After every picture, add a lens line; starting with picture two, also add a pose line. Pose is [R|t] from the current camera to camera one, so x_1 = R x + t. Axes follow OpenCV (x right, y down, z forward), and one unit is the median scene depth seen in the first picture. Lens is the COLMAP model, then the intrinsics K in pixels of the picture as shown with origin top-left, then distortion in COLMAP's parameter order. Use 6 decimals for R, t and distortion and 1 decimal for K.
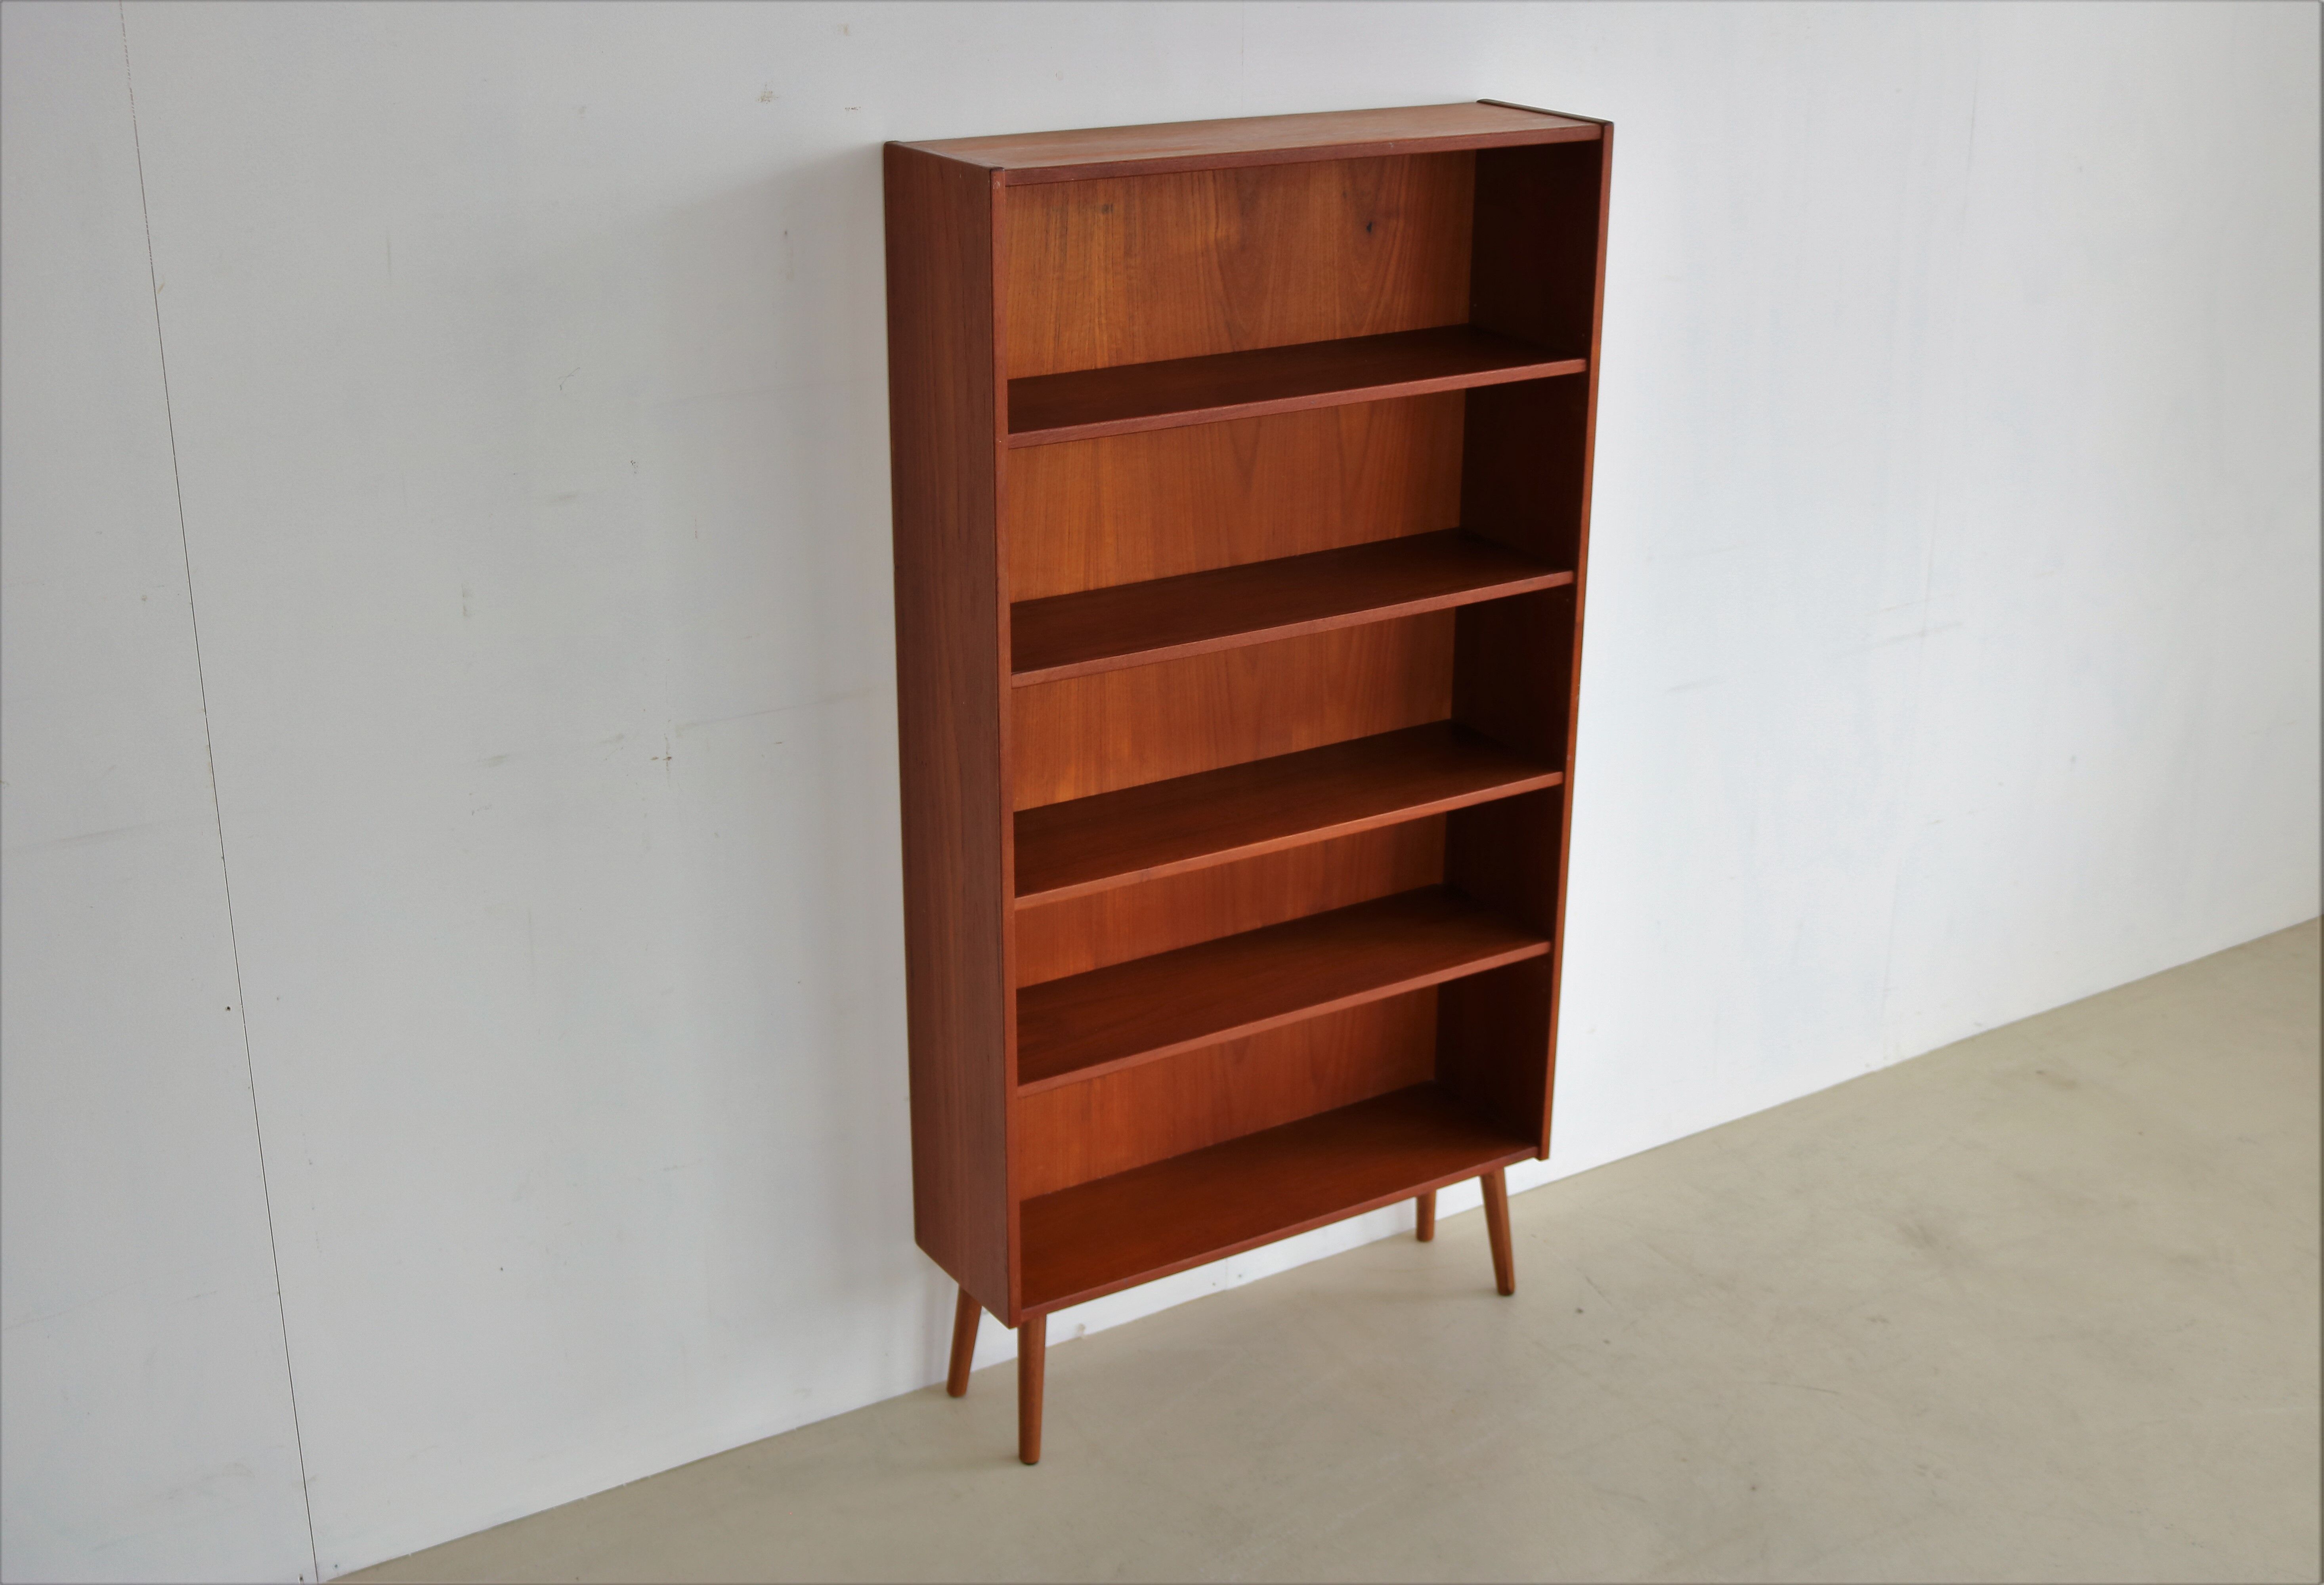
lens RADIAL K [[2726.6, 0, 1194.6], [0, 2726.6, 791.3], [0, 0, 1]] dist [-0.082475, 0.029709]
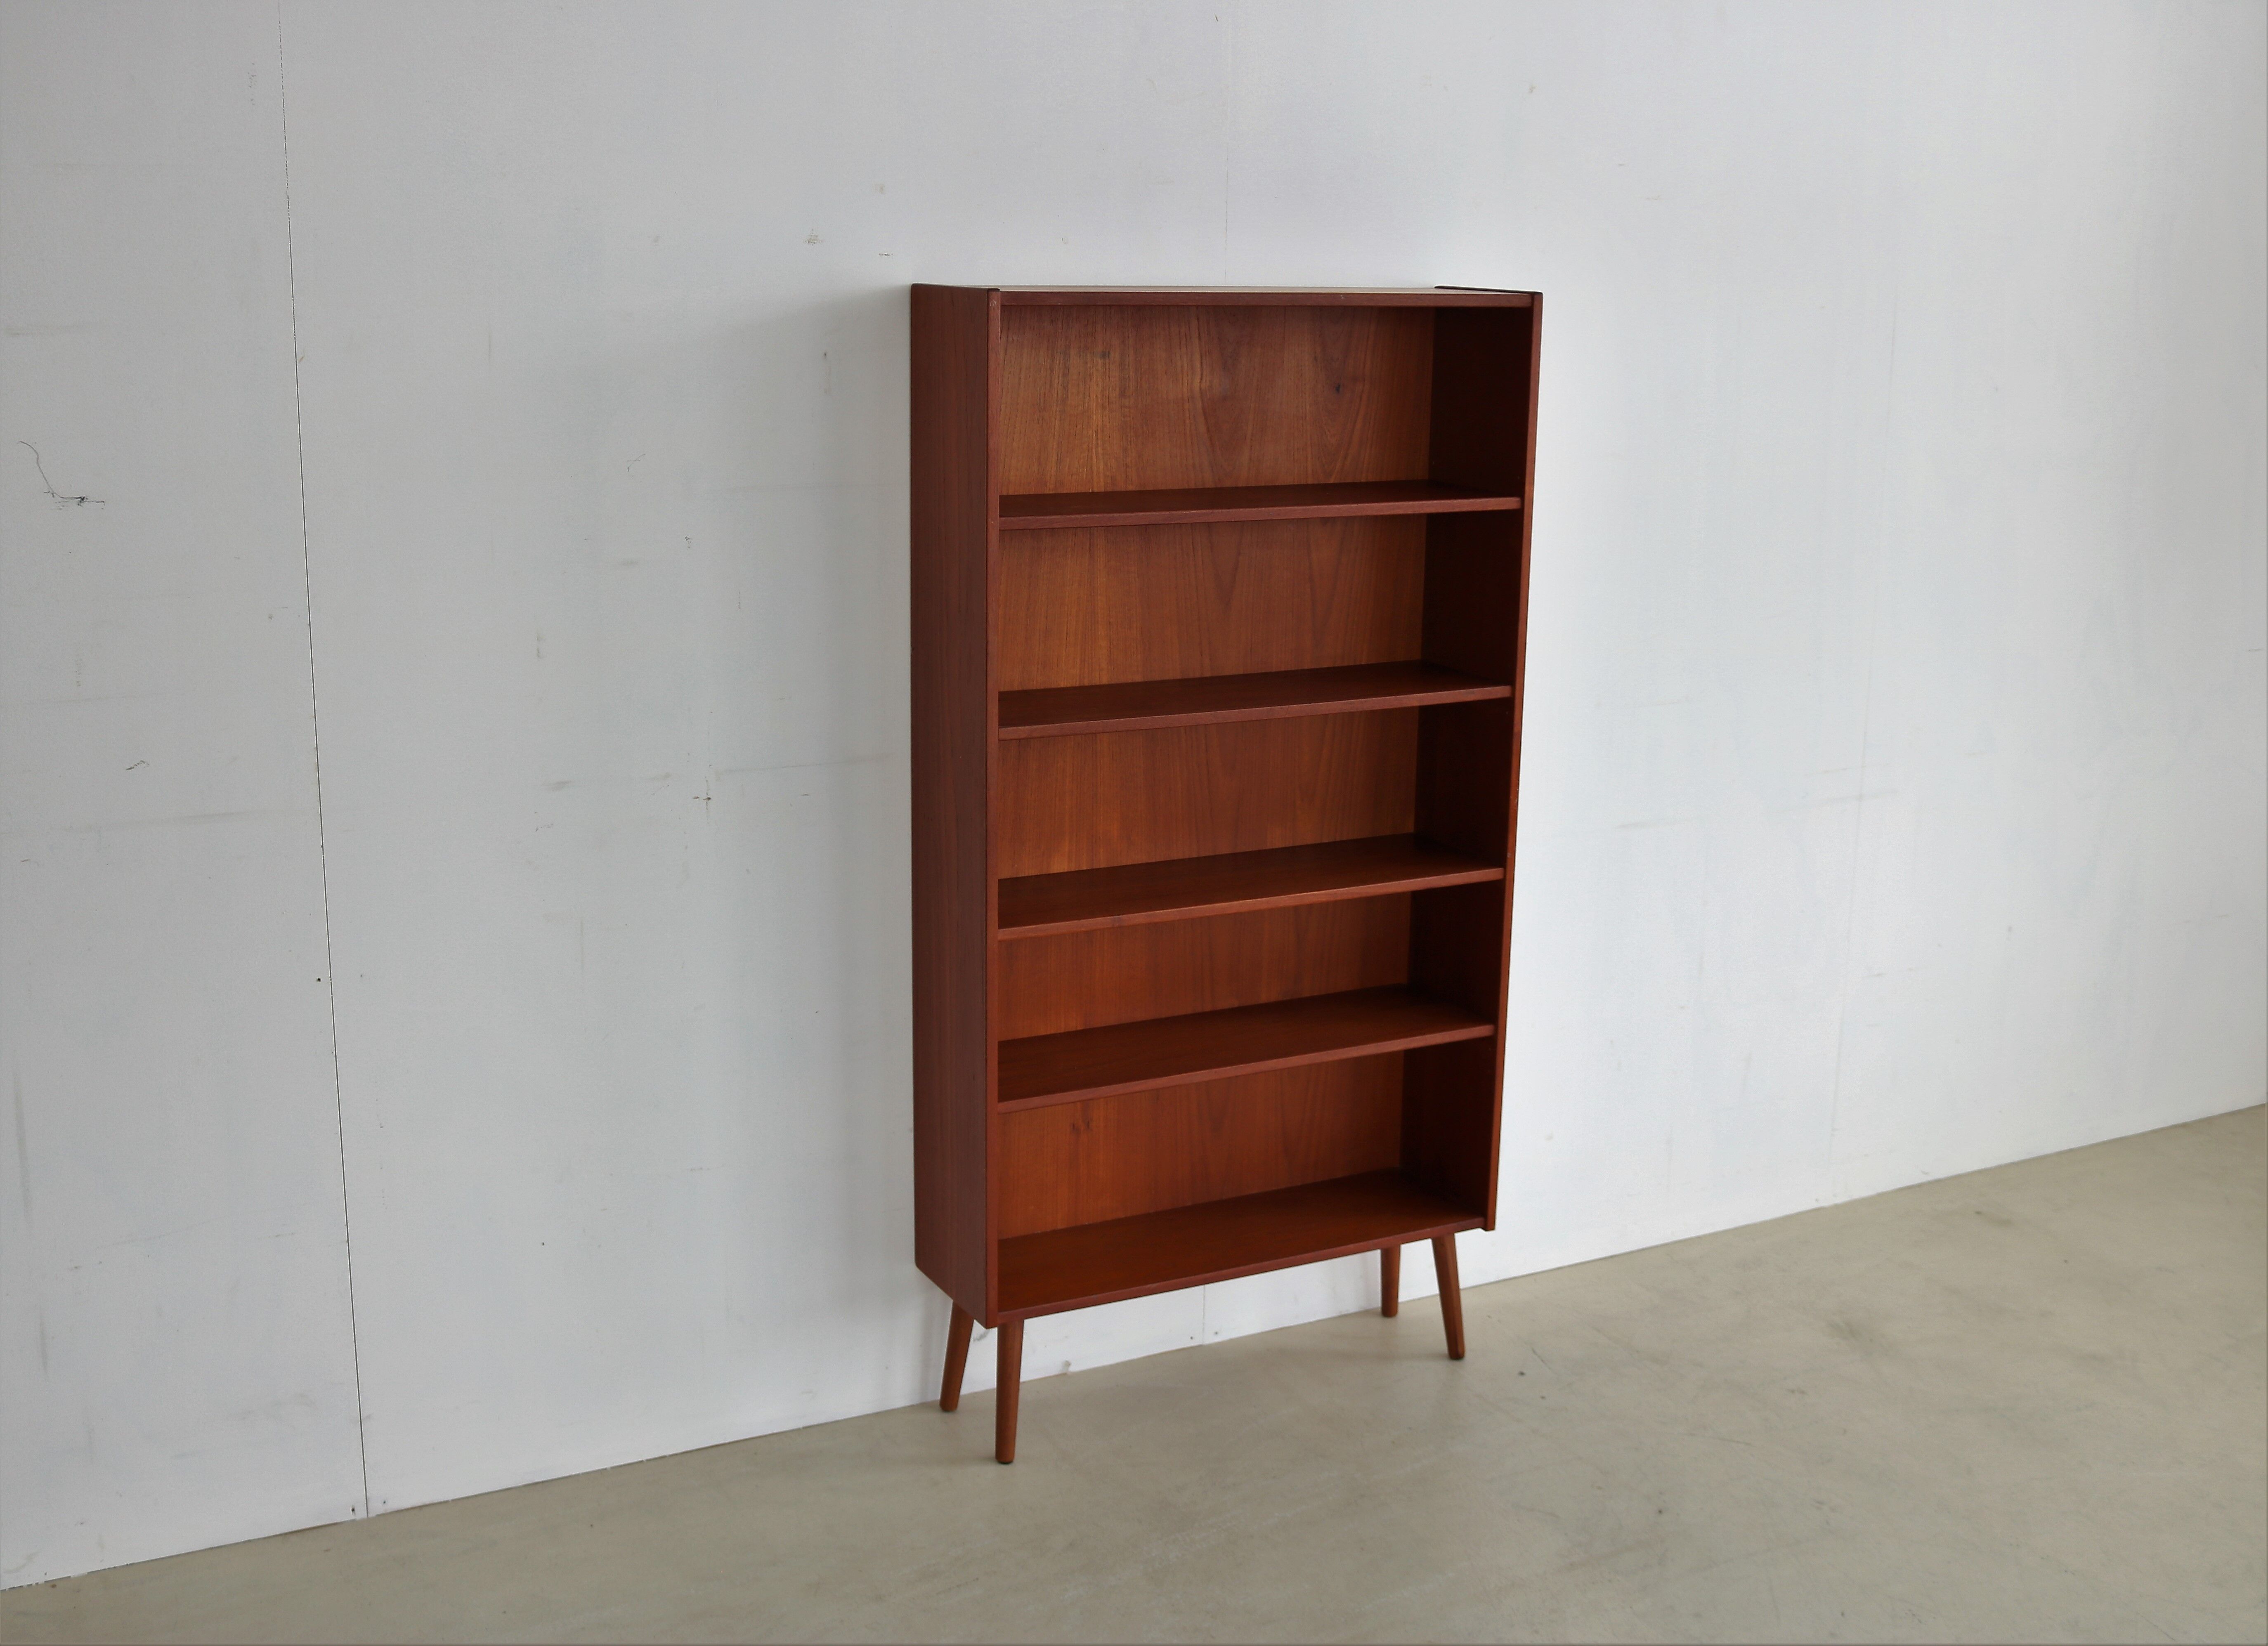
lens RADIAL K [[2523.3, 0, 1134.0], [0, 2523.3, 823.0], [0, 0, 1]] dist [-0.111063, 0.068012]
pose [[0.996043, 0.025012, -0.085276, 0.072971], [-0.036138, 0.990651, -0.131545, 0.120504], [0.081188, 0.134106, 0.987636, -0.046055]]
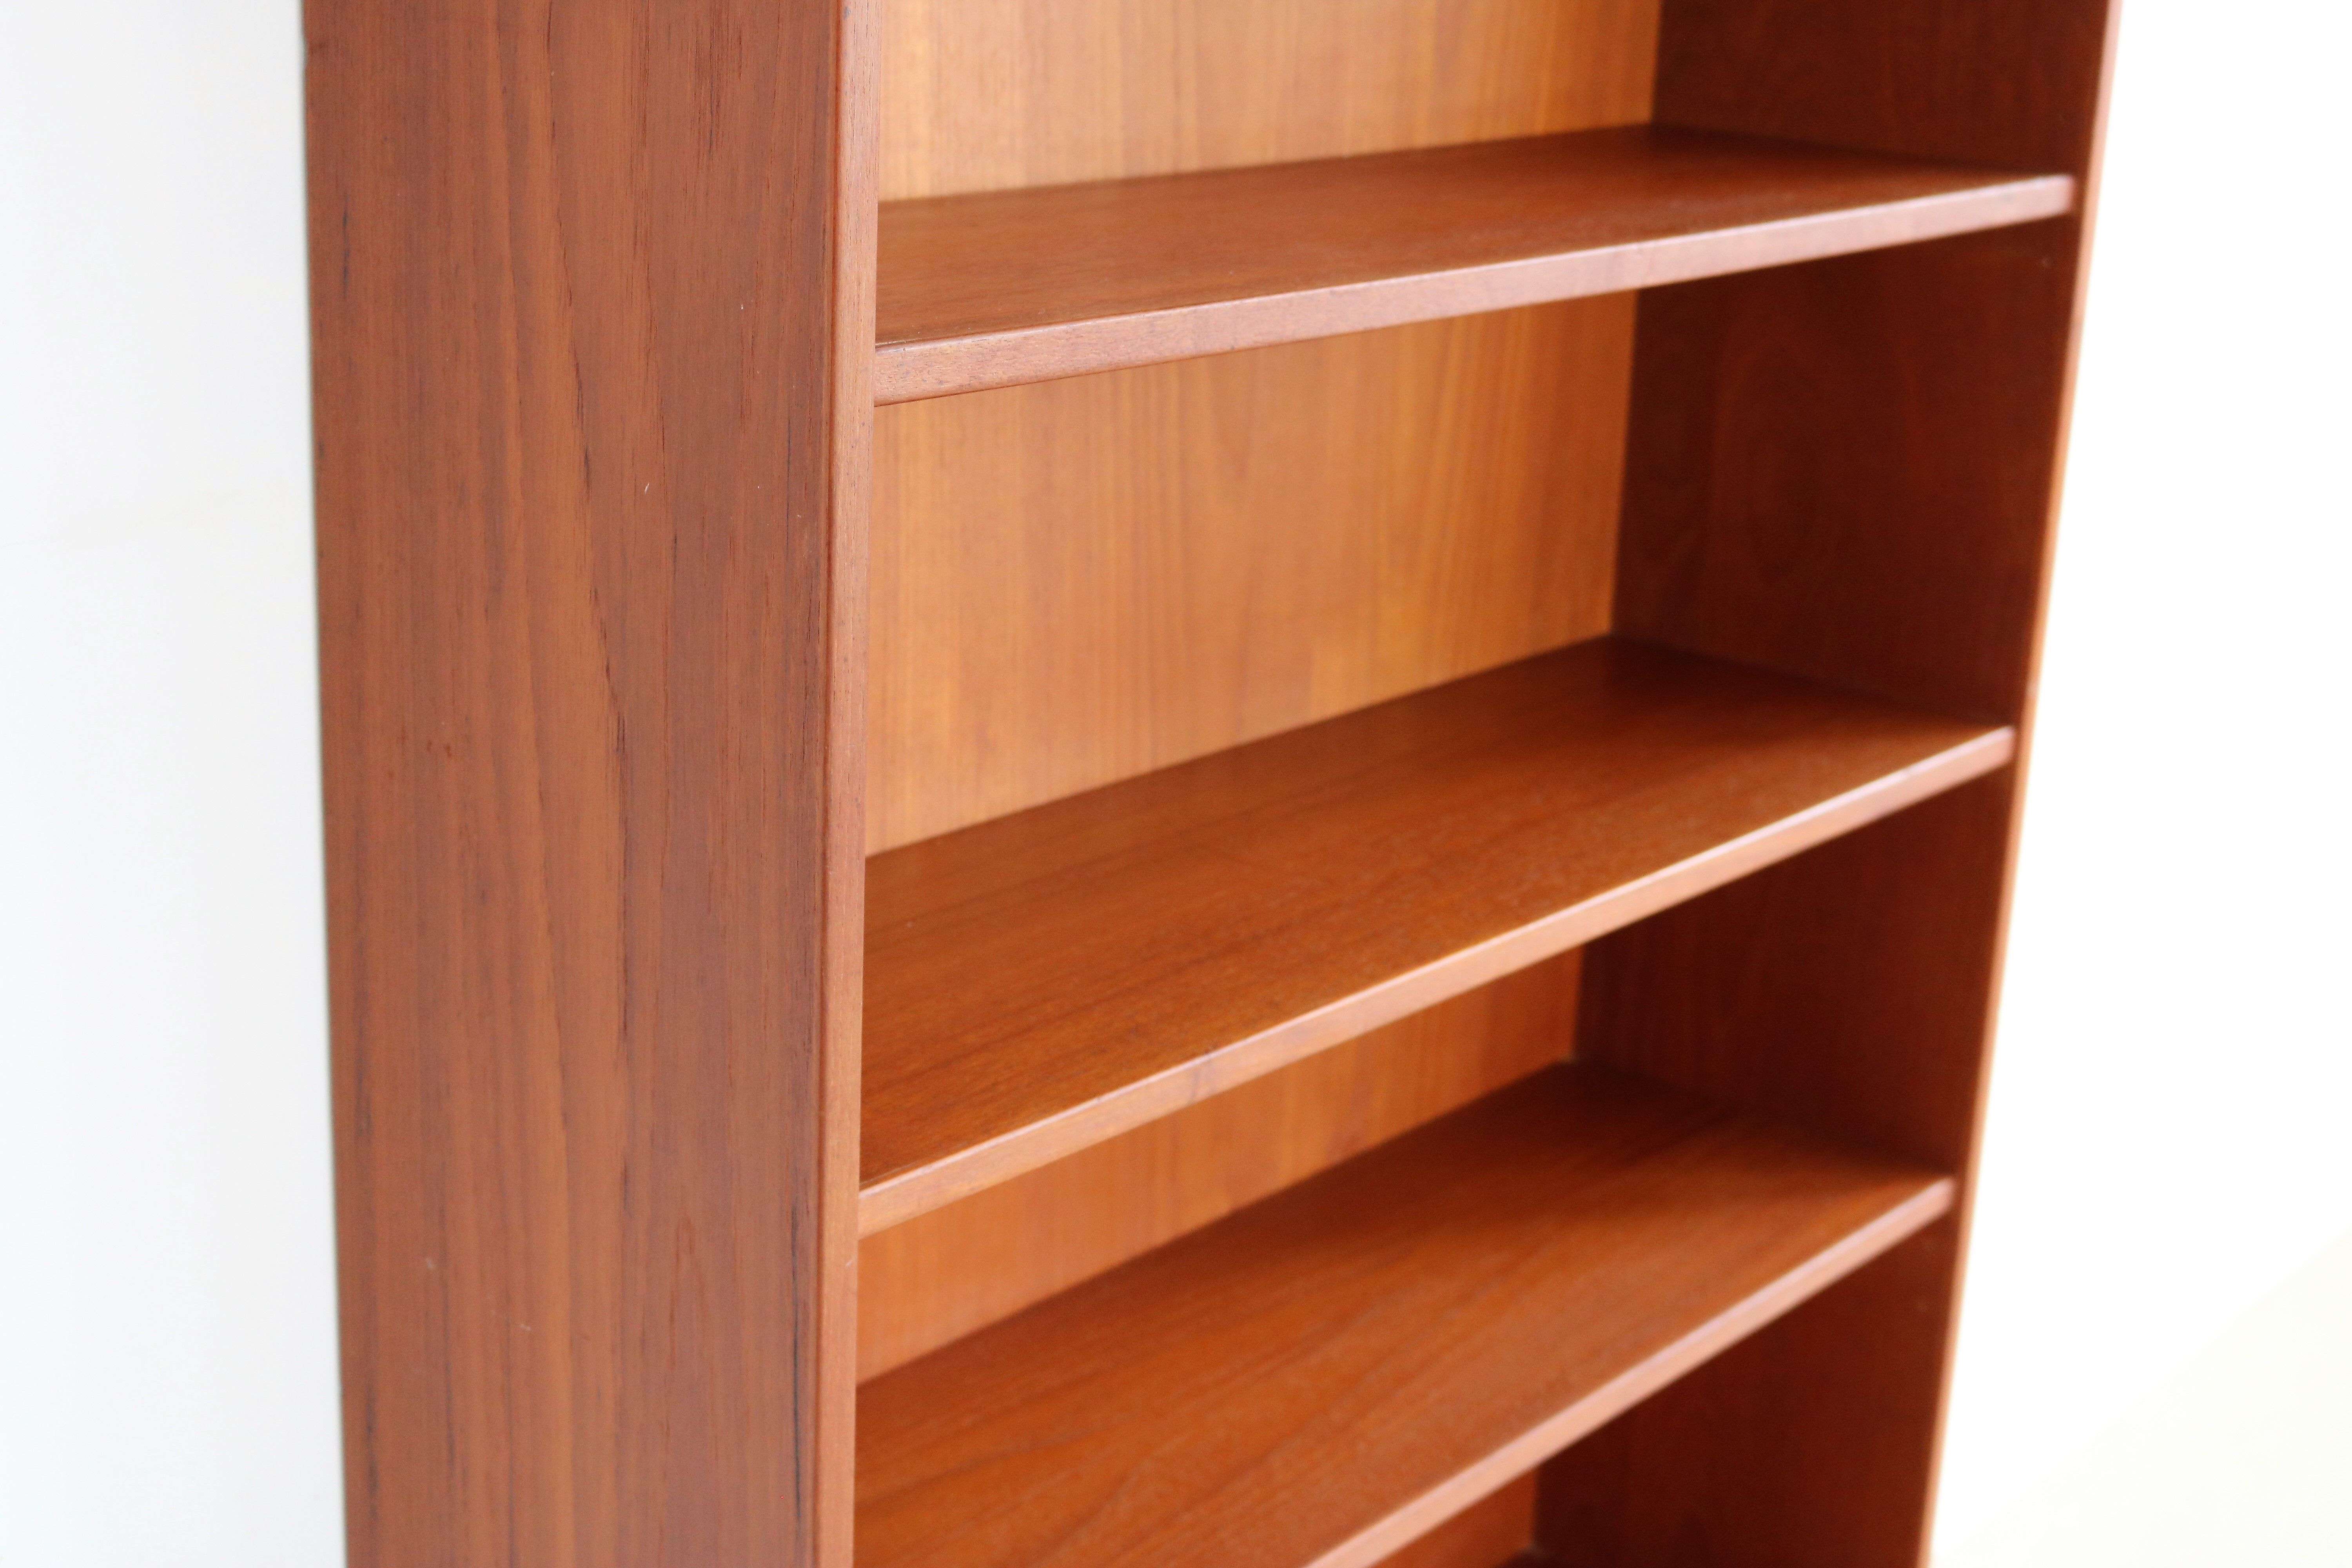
lens RADIAL K [[3471.6, 0, 1176.0], [0, 3471.6, 784.0], [0, 0, 1]] dist [-0.004091, -0.005857]
pose [[0.952465, -0.056040, 0.299449, -0.125587], [0.074440, 0.995952, -0.050385, 0.016567], [-0.295413, 0.070281, 0.952781, 0.590020]]
